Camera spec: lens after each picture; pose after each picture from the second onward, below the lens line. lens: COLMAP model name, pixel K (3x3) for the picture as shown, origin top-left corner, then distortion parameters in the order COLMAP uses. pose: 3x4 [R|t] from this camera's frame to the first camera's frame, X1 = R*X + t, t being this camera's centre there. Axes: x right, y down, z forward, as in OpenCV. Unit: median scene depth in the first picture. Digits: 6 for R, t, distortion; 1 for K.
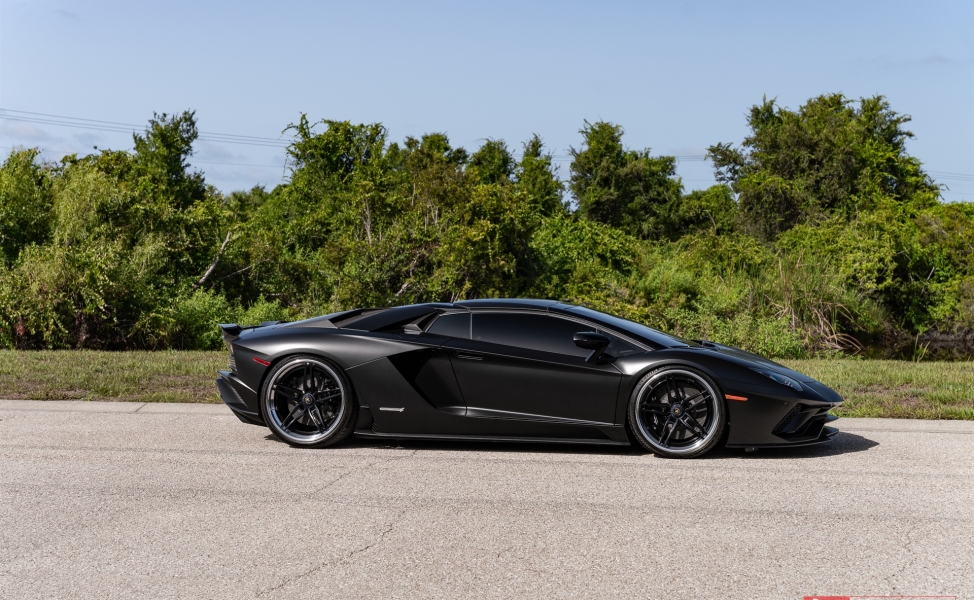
lens RADIAL K [[1467.3, 0, 484.8], [0, 1467.3, 280.2], [0, 0, 1]] dist [0.018845, 0.062235]
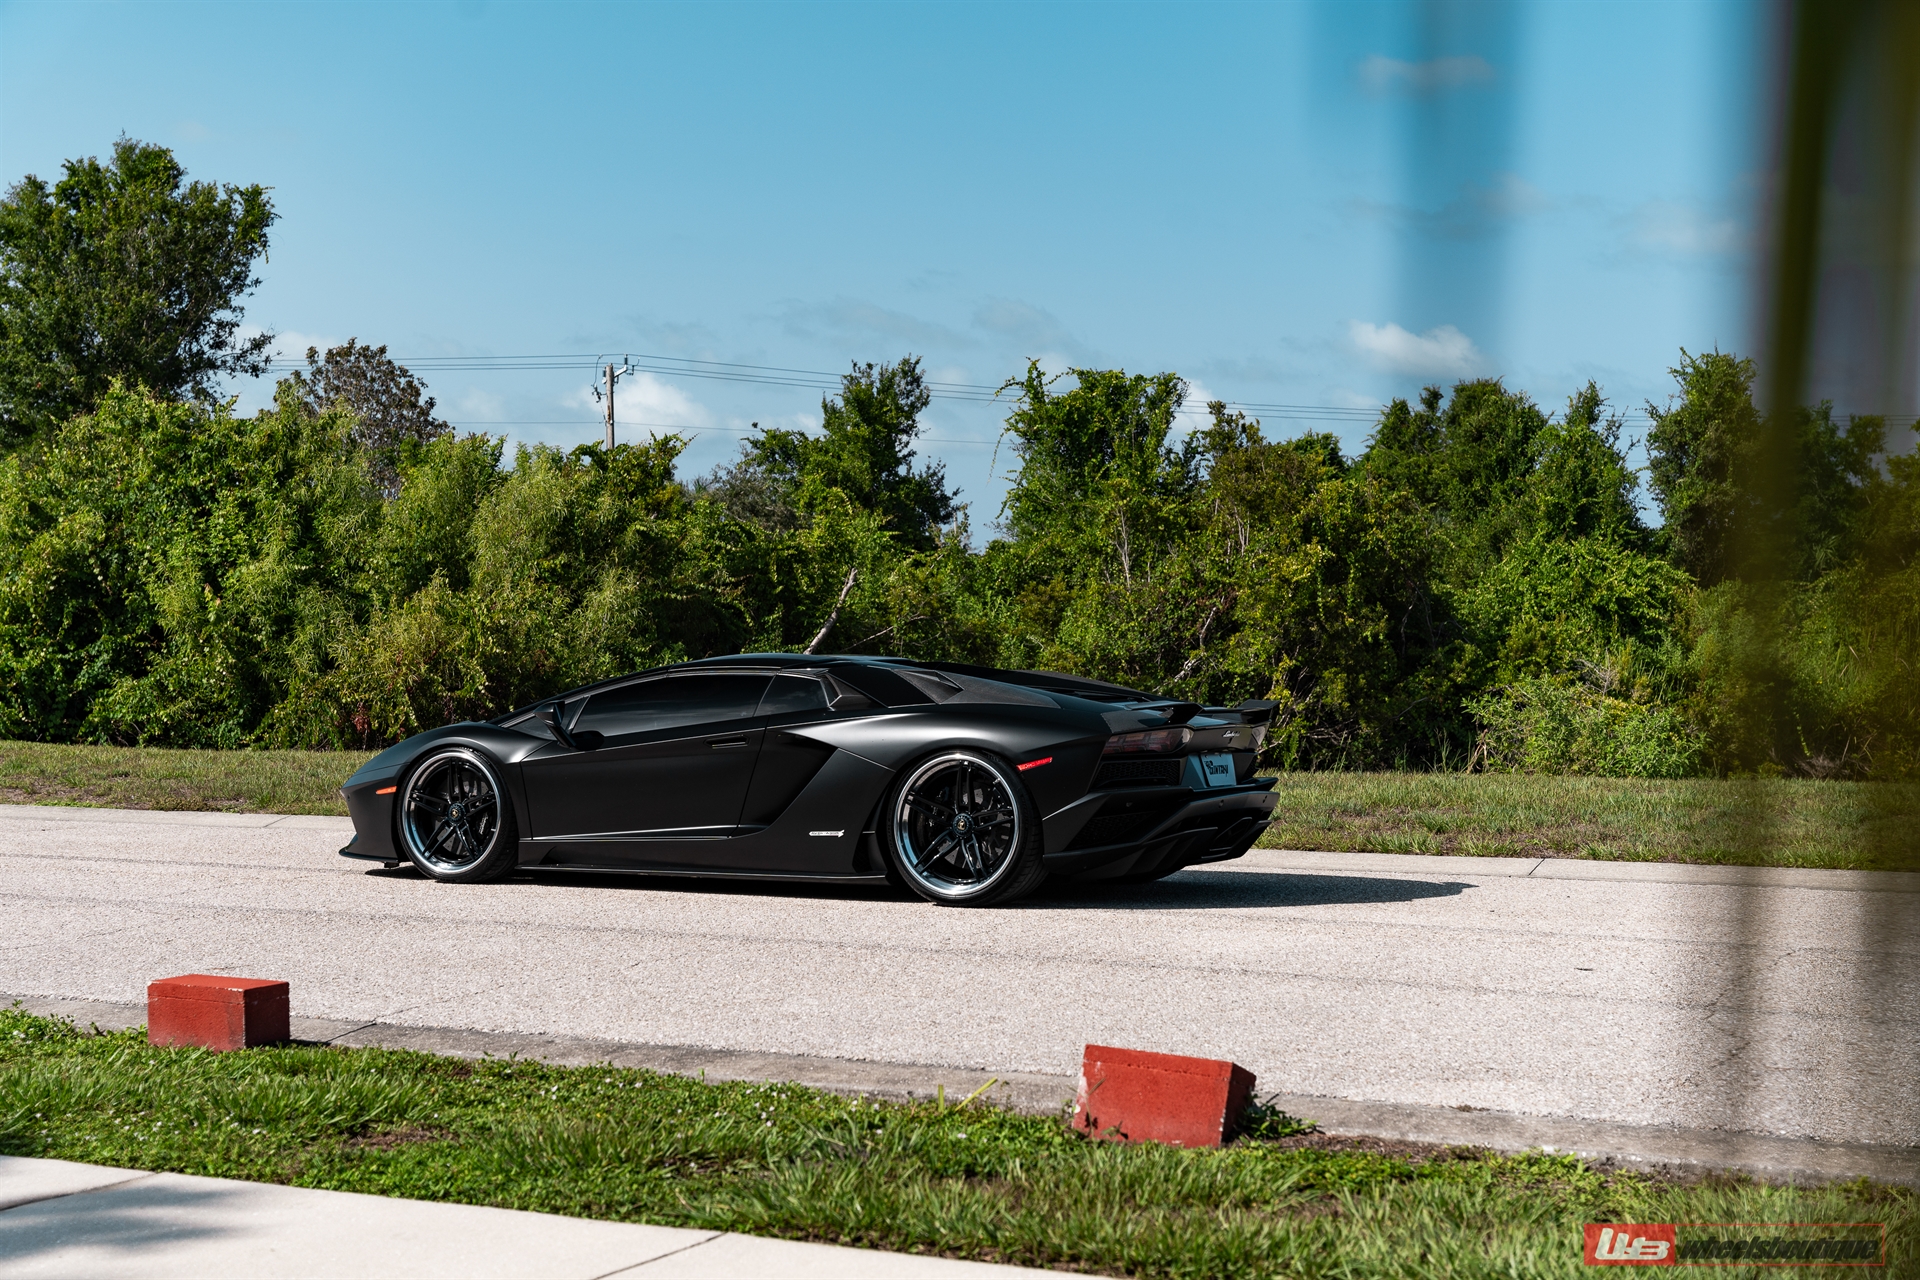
lens RADIAL K [[2854.2, 0, 960.0], [0, 2854.2, 640.0], [0, 0, 1]] dist [0.011493, 0.051683]
pose [[0.961739, -0.001545, -0.273964, 0.122711], [-0.001100, 0.999954, -0.009501, 0.004144], [0.273966, 0.009439, 0.961693, -0.053613]]
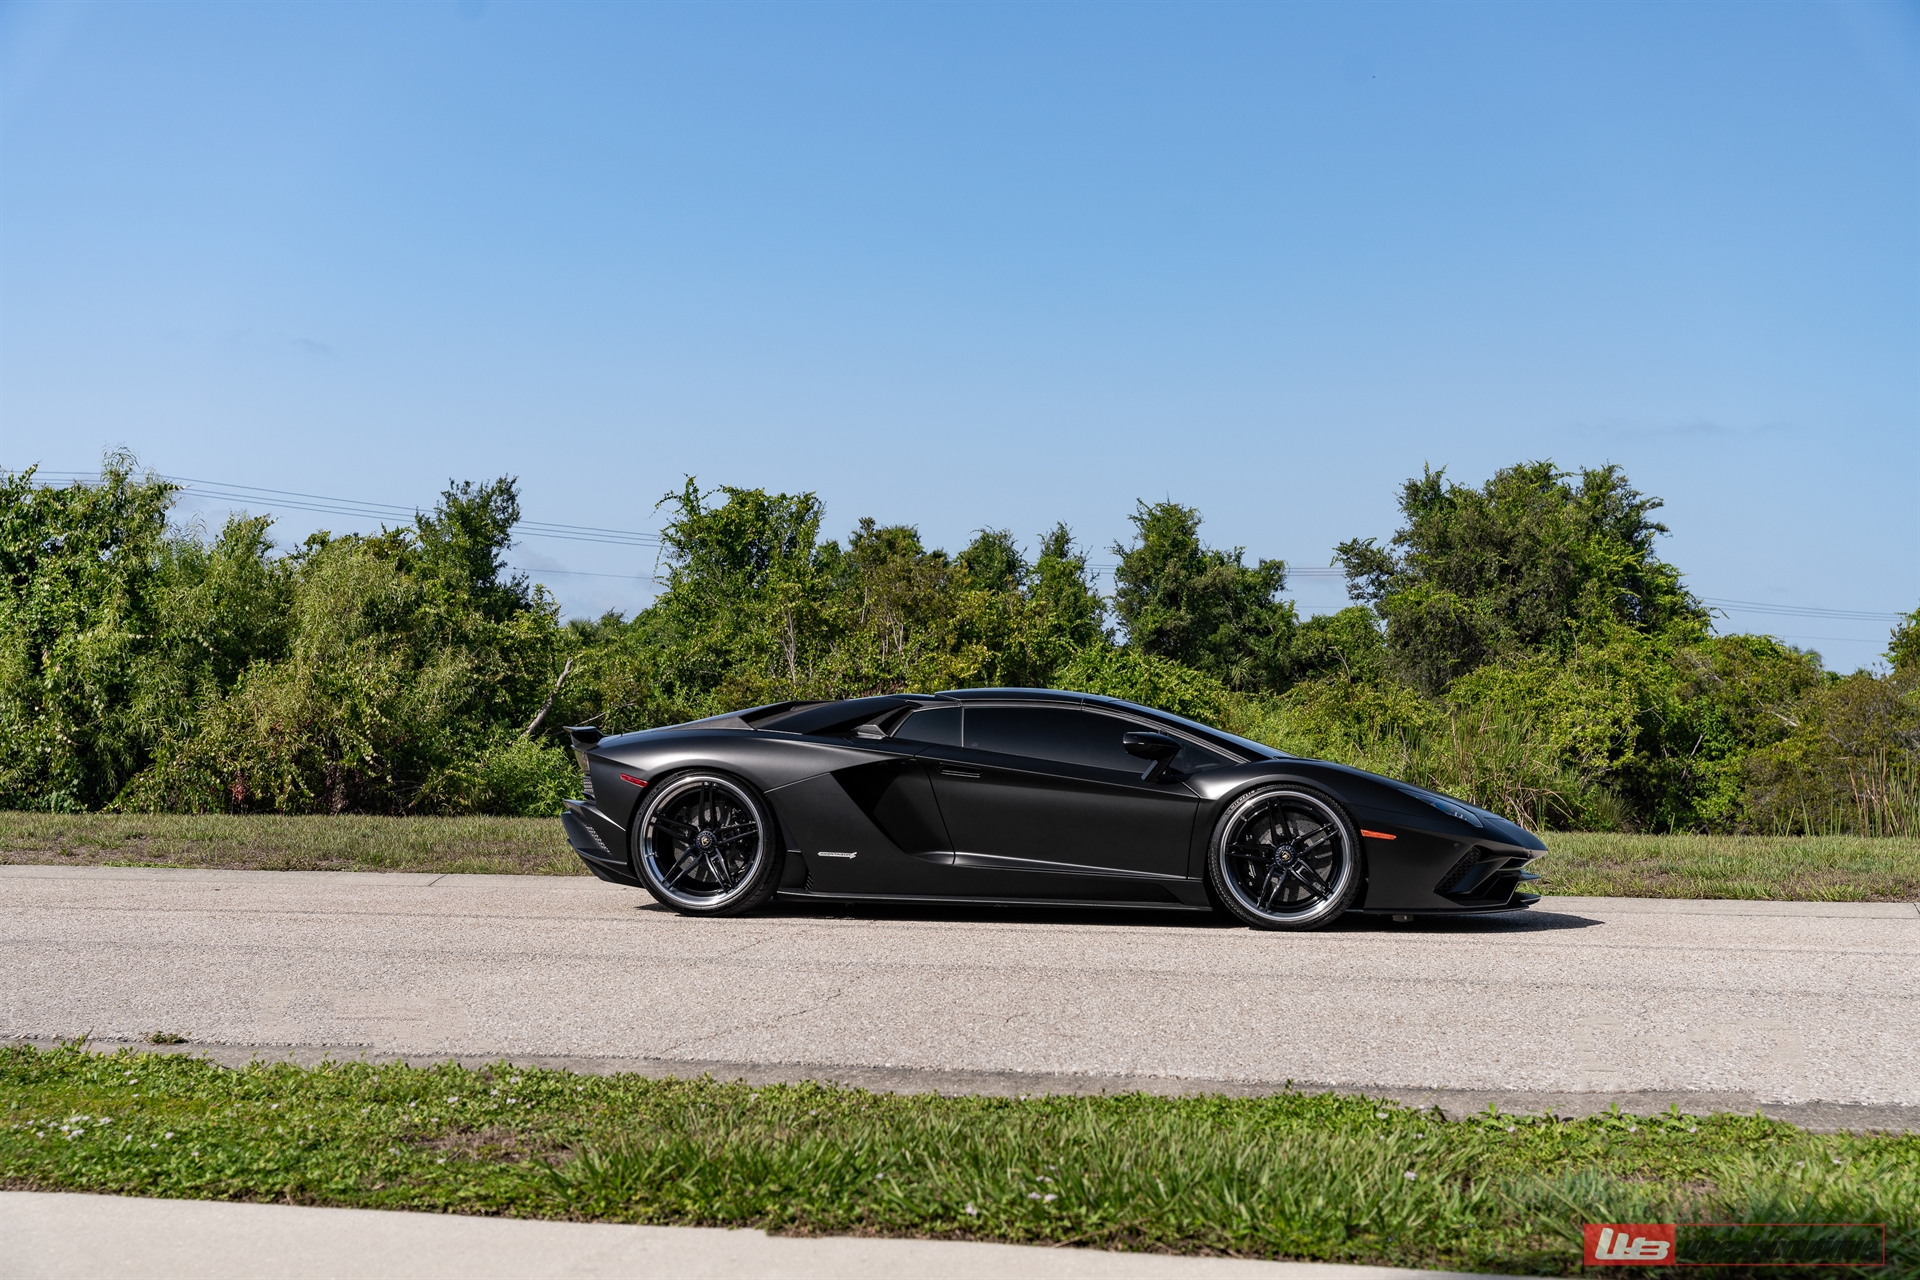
lens RADIAL K [[2380.7, 0, 962.4], [0, 2380.7, 614.9], [0, 0, 1]] dist [0.014144, 0.012125]
pose [[0.999958, 0.007119, -0.005836, -0.000796], [-0.007502, 0.997633, -0.068358, 0.011534], [0.005335, 0.068398, 0.997644, -0.007938]]
